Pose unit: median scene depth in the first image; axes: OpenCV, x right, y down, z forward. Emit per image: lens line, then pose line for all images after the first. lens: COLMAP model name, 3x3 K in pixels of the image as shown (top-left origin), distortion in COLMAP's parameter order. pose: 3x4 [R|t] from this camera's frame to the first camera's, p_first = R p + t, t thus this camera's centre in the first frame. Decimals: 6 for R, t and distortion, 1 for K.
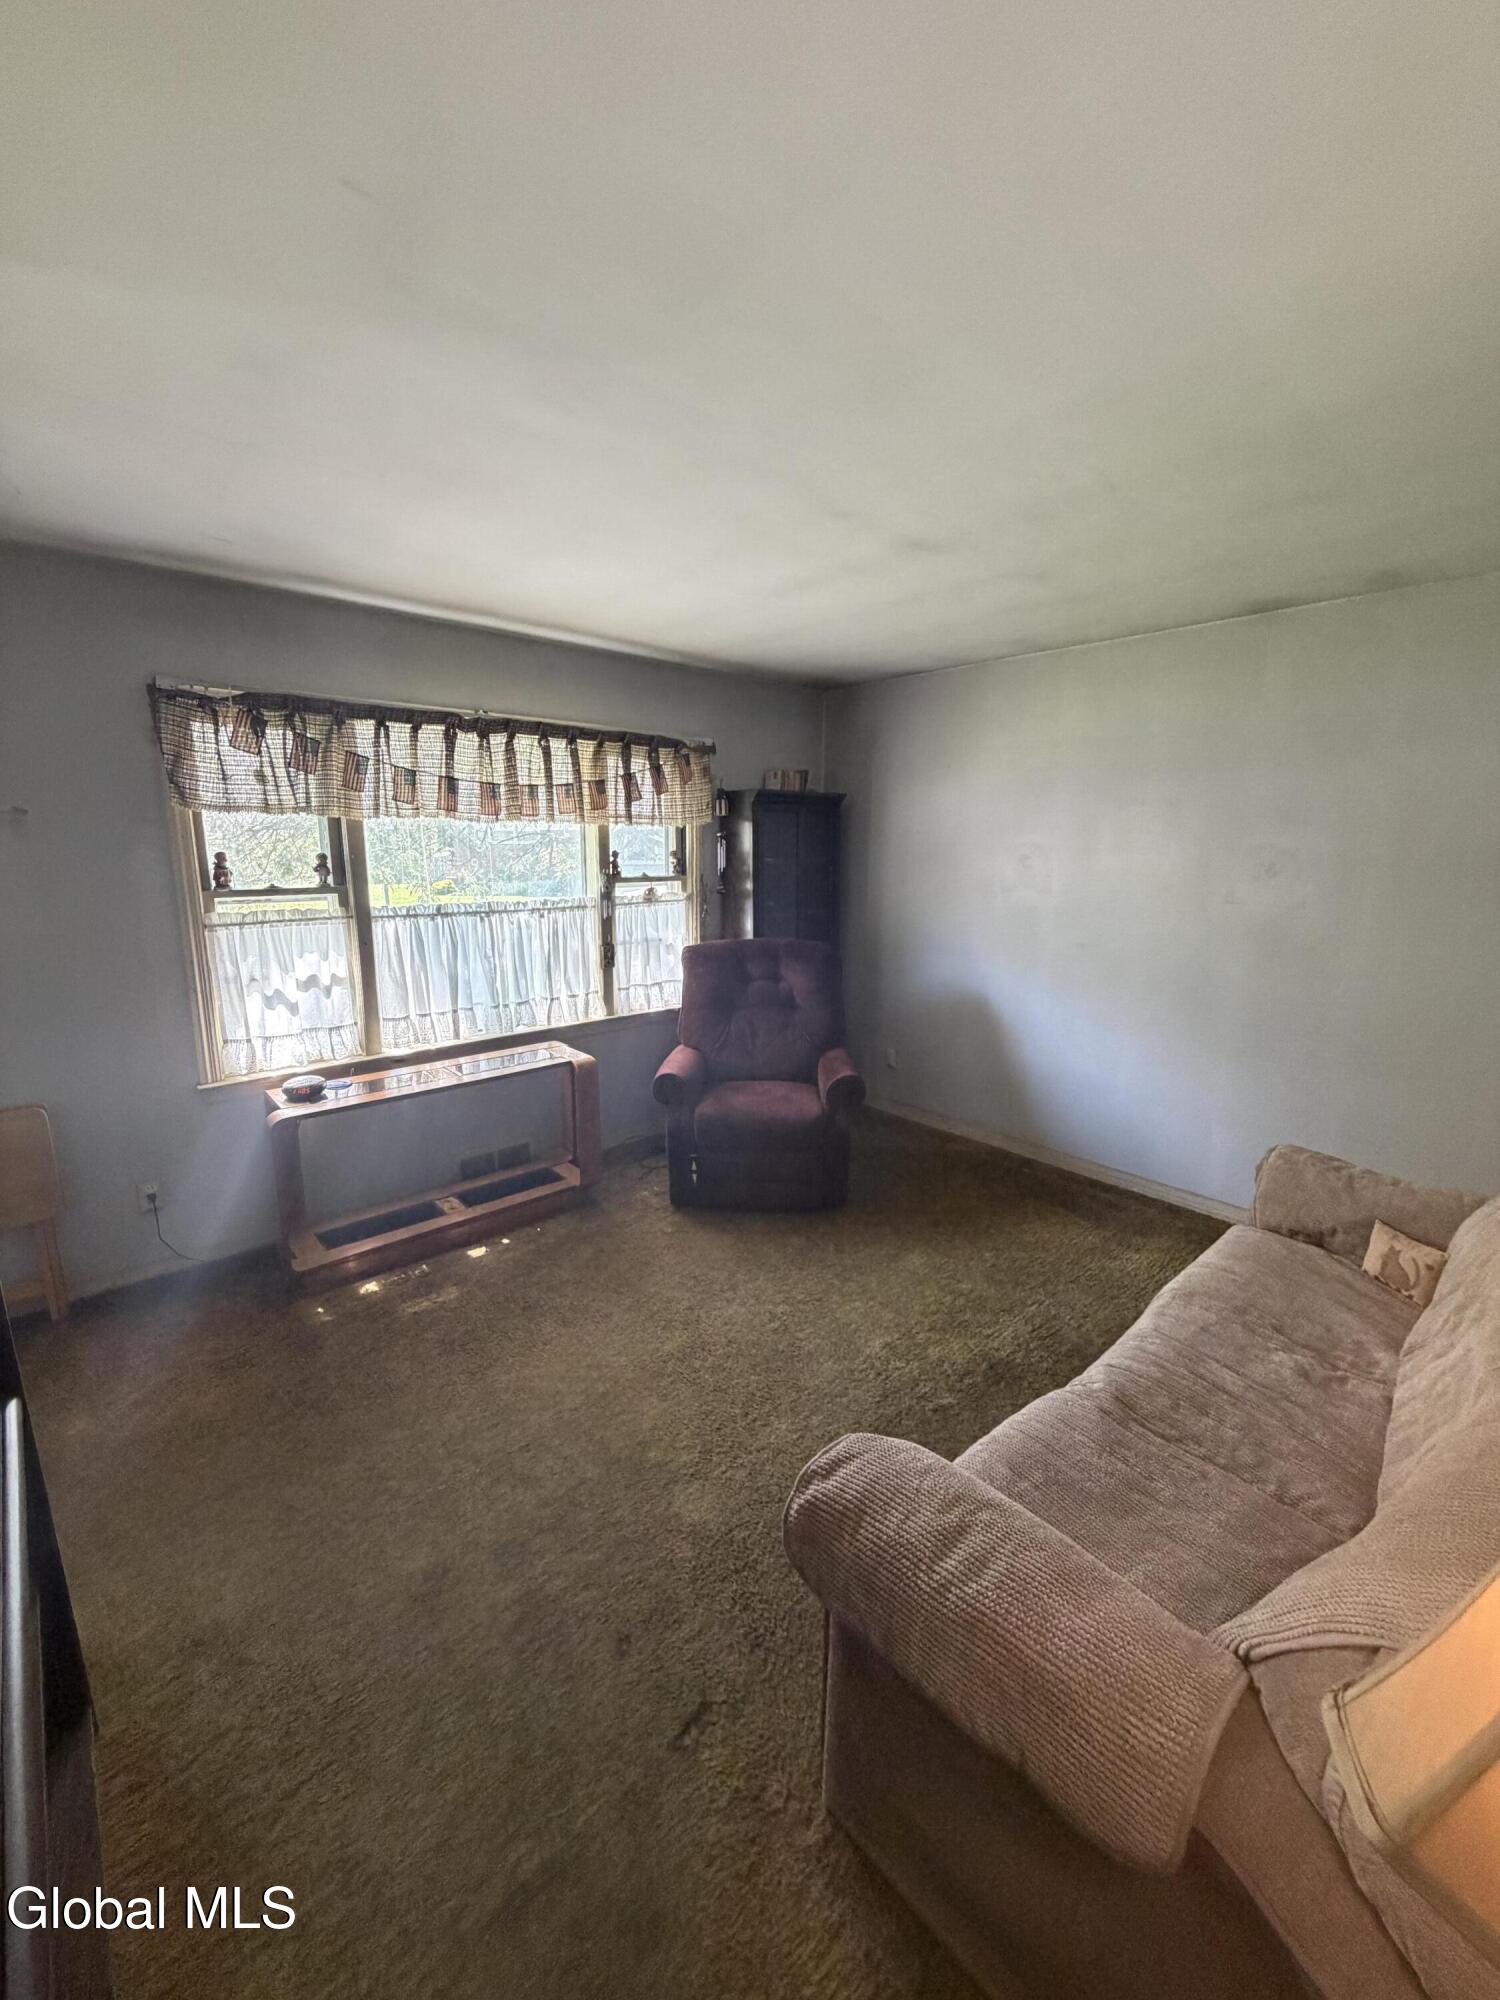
lens RADIAL K [[795.8, 0, 753.3], [0, 795.8, 992.0], [0, 0, 1]] dist [0.001510, 0.000264]
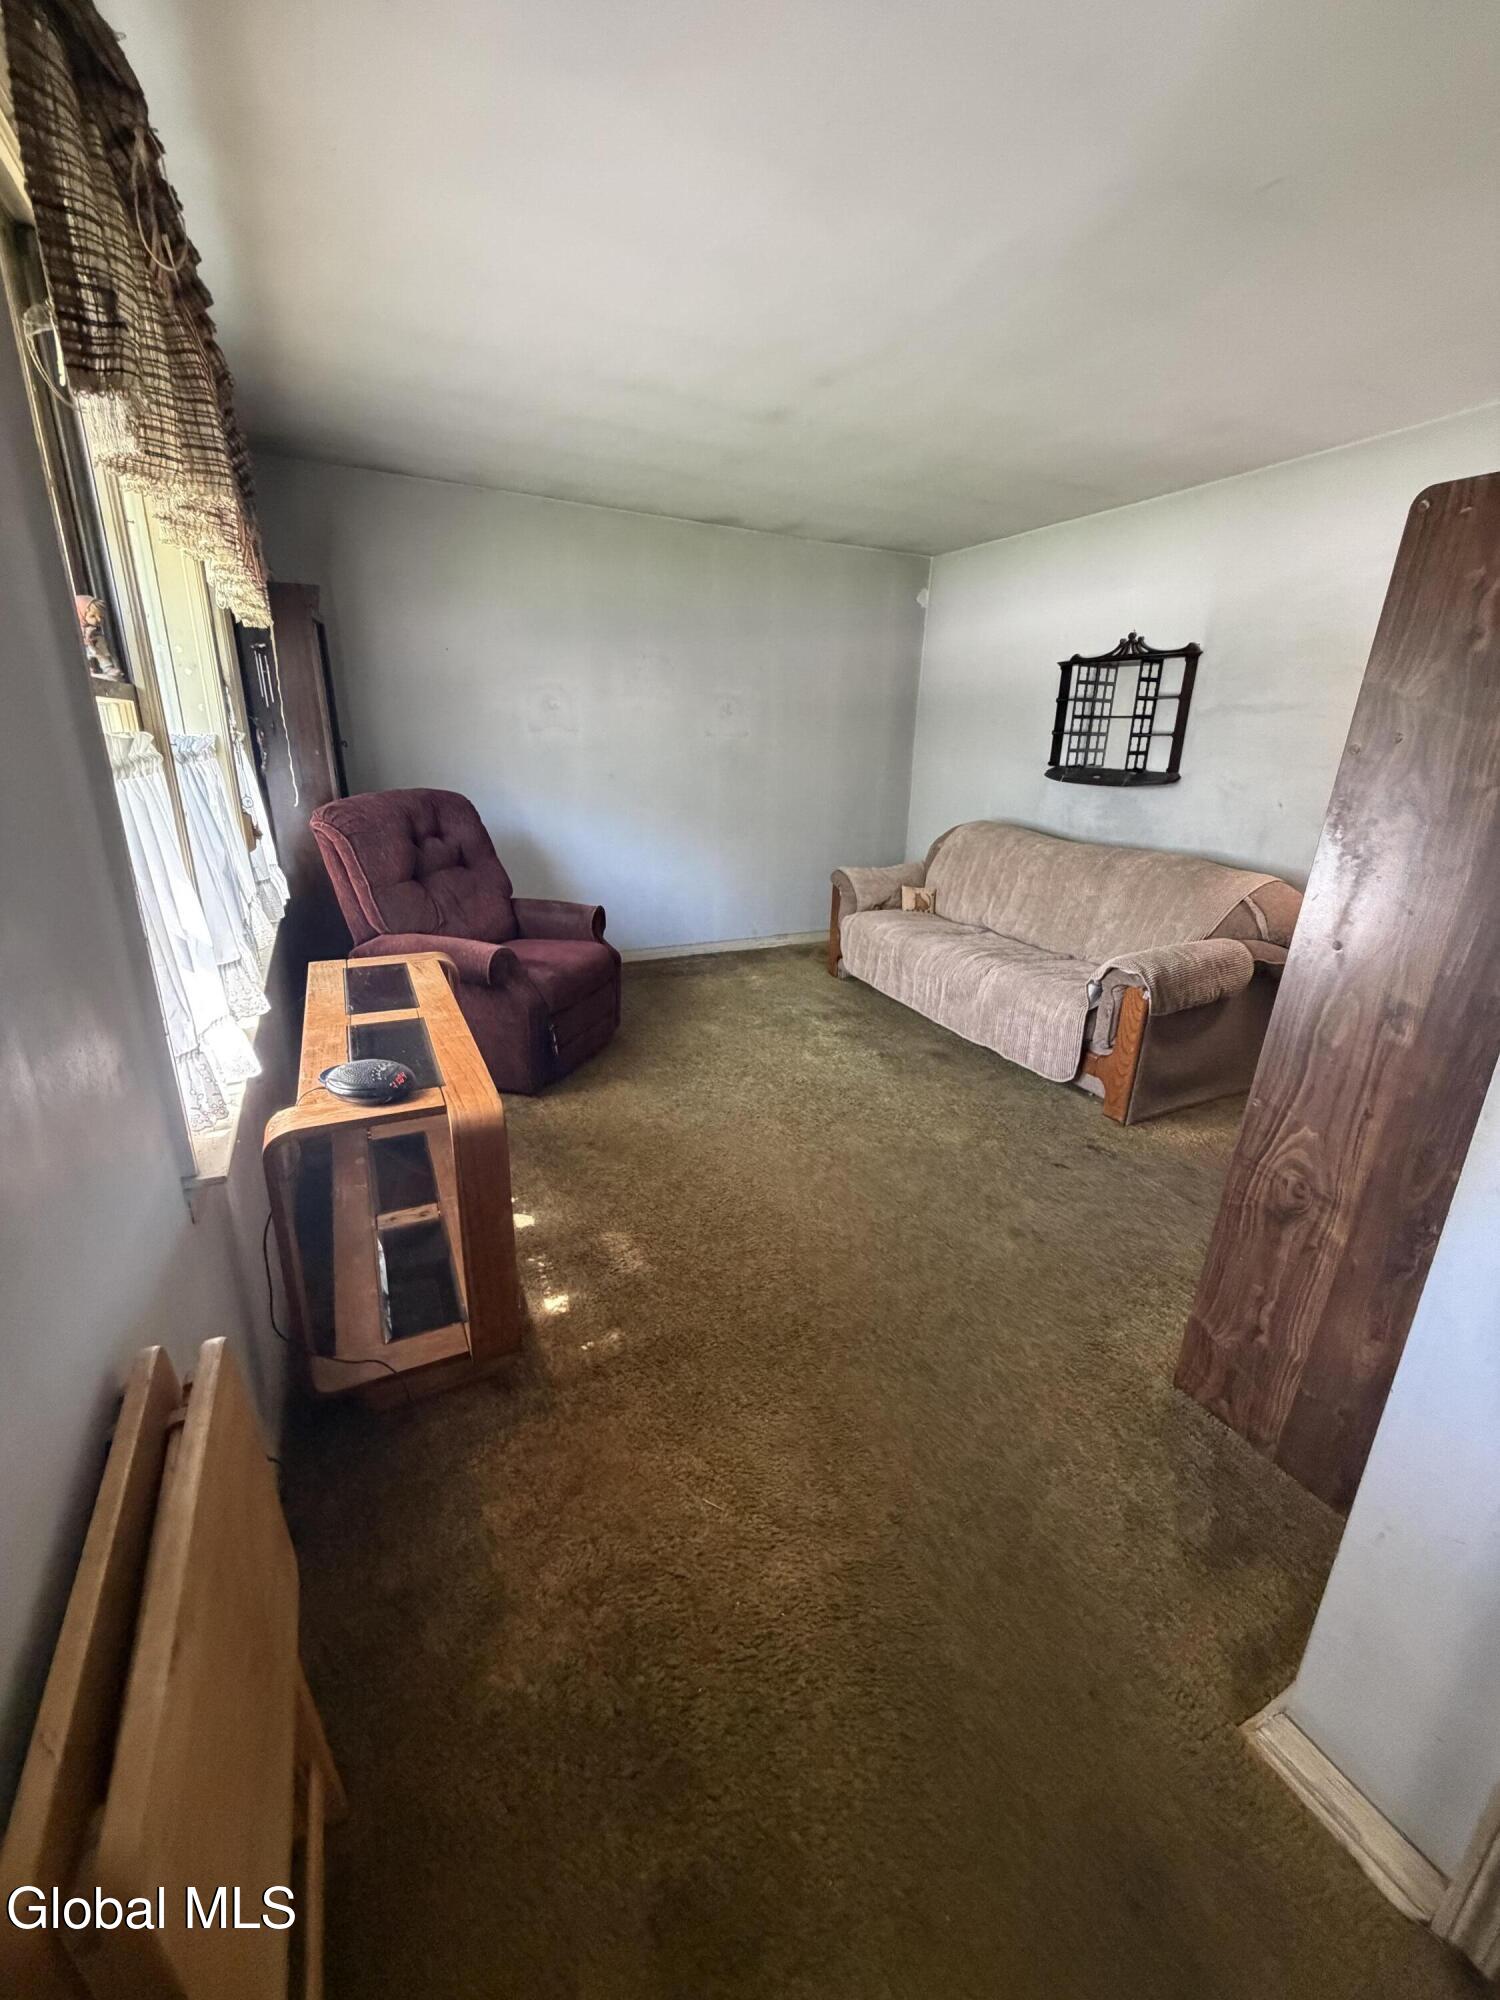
lens RADIAL K [[795.8, 0, 753.3], [0, 795.8, 992.0], [0, 0, 1]] dist [0.001510, 0.000264]
pose [[0.259787, -0.295950, 0.919198, -0.840696], [0.159088, 0.951990, 0.261546, -0.030119], [-0.952471, 0.078287, 0.294397, 0.524481]]
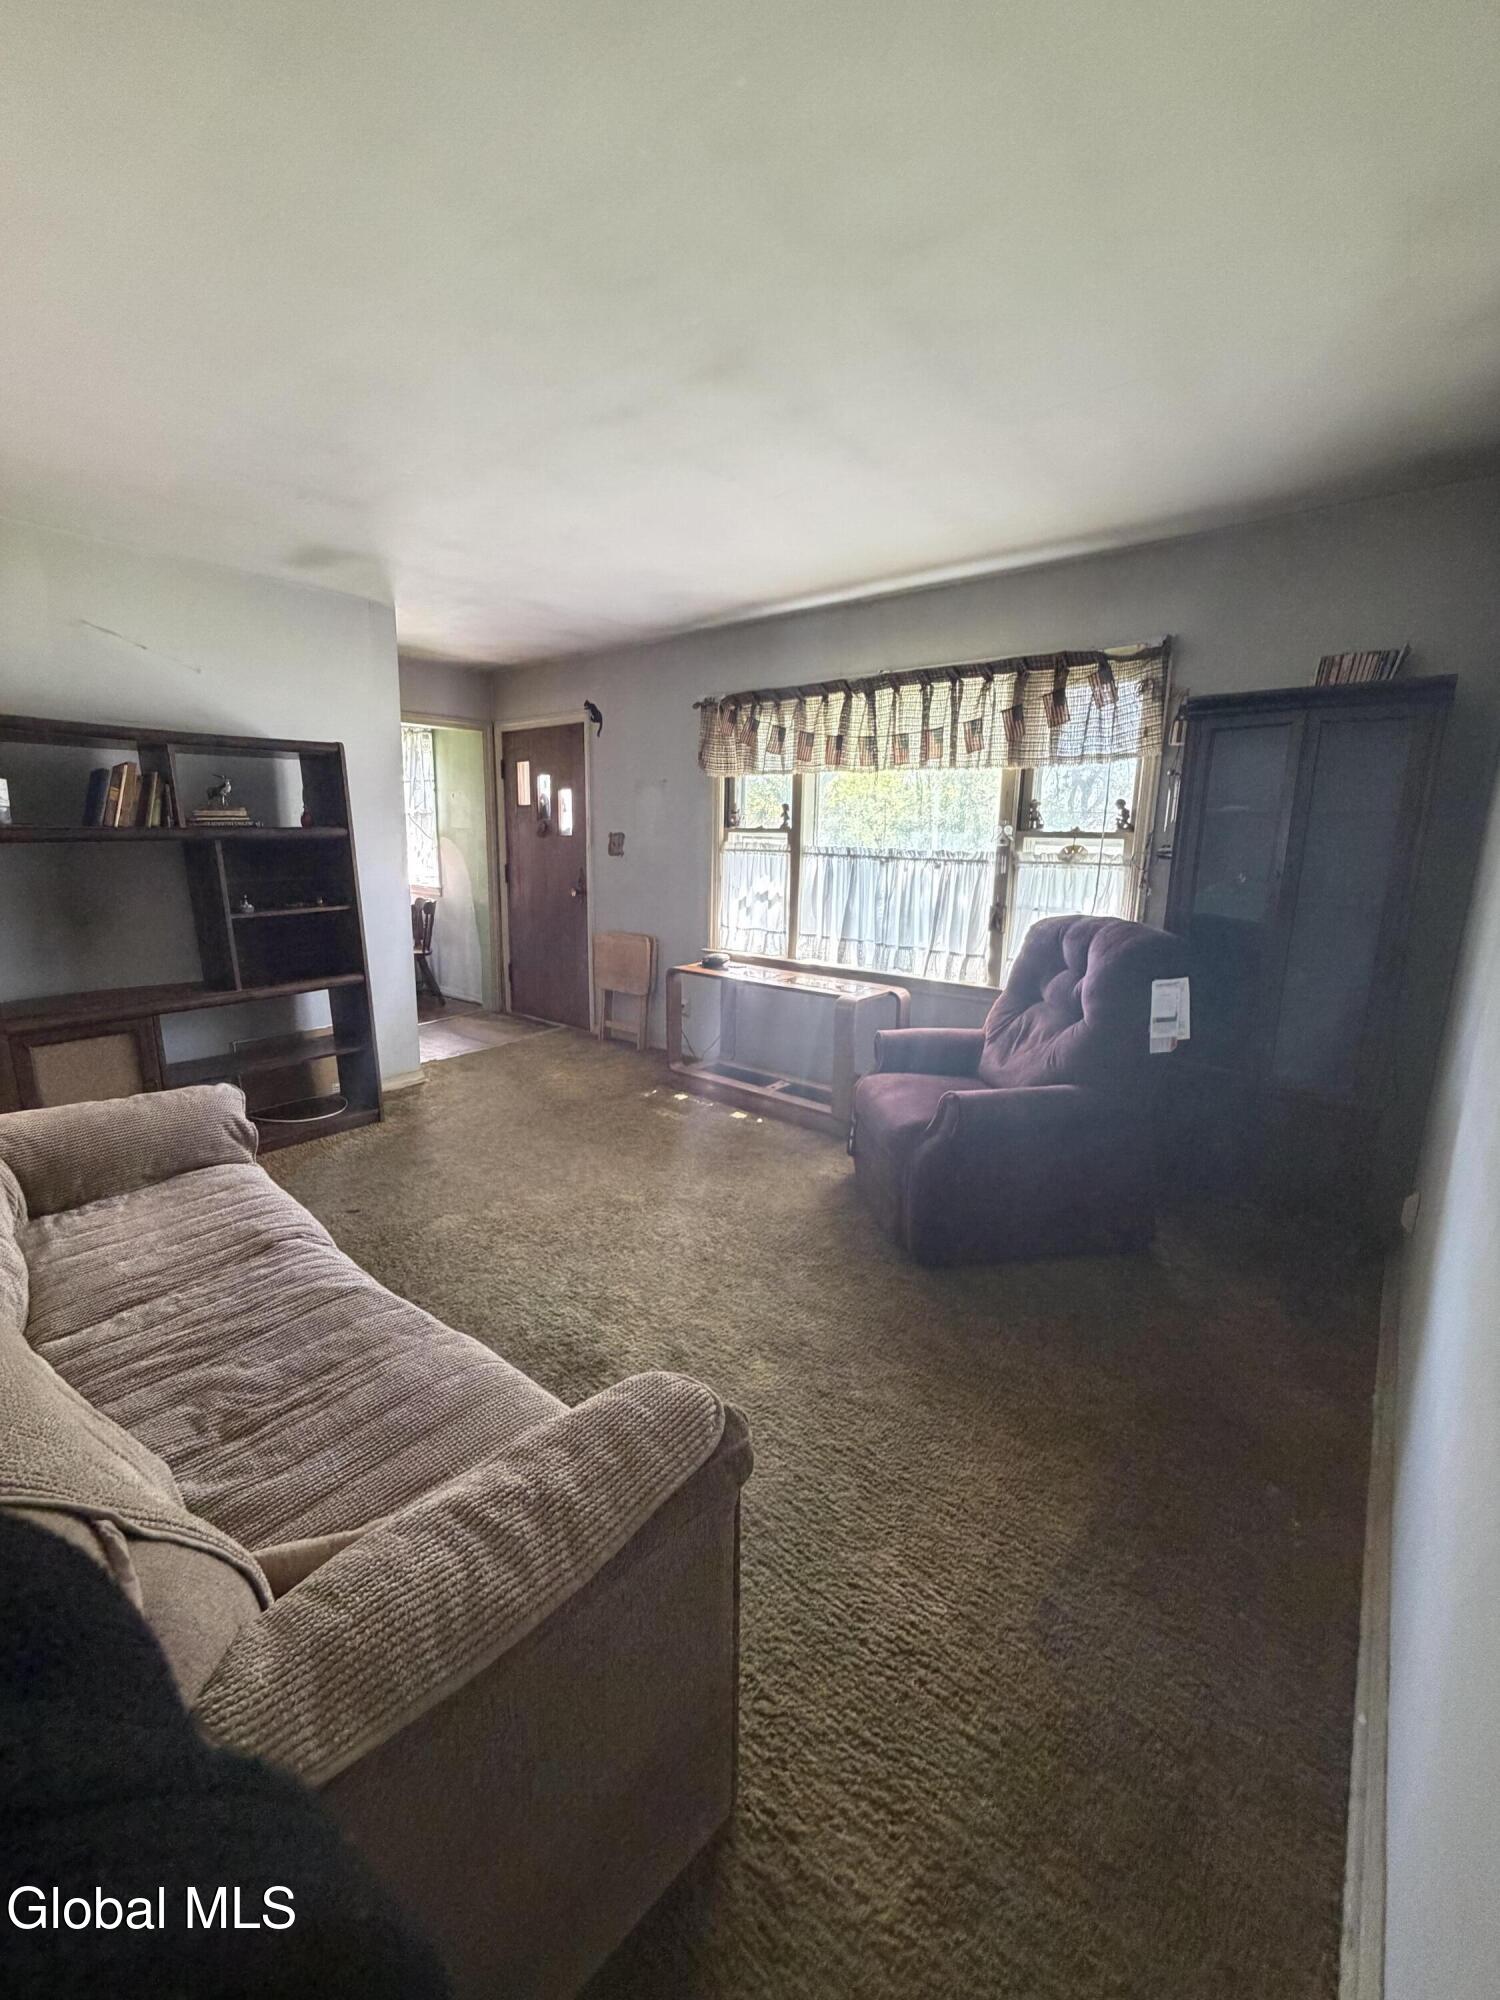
lens RADIAL K [[795.8, 0, 753.3], [0, 795.8, 992.0], [0, 0, 1]] dist [0.001510, 0.000264]
pose [[0.157627, 0.189528, -0.969140, 0.785449], [-0.200377, 0.967131, 0.156544, -0.060331], [0.966955, 0.169518, 0.190423, 0.695532]]
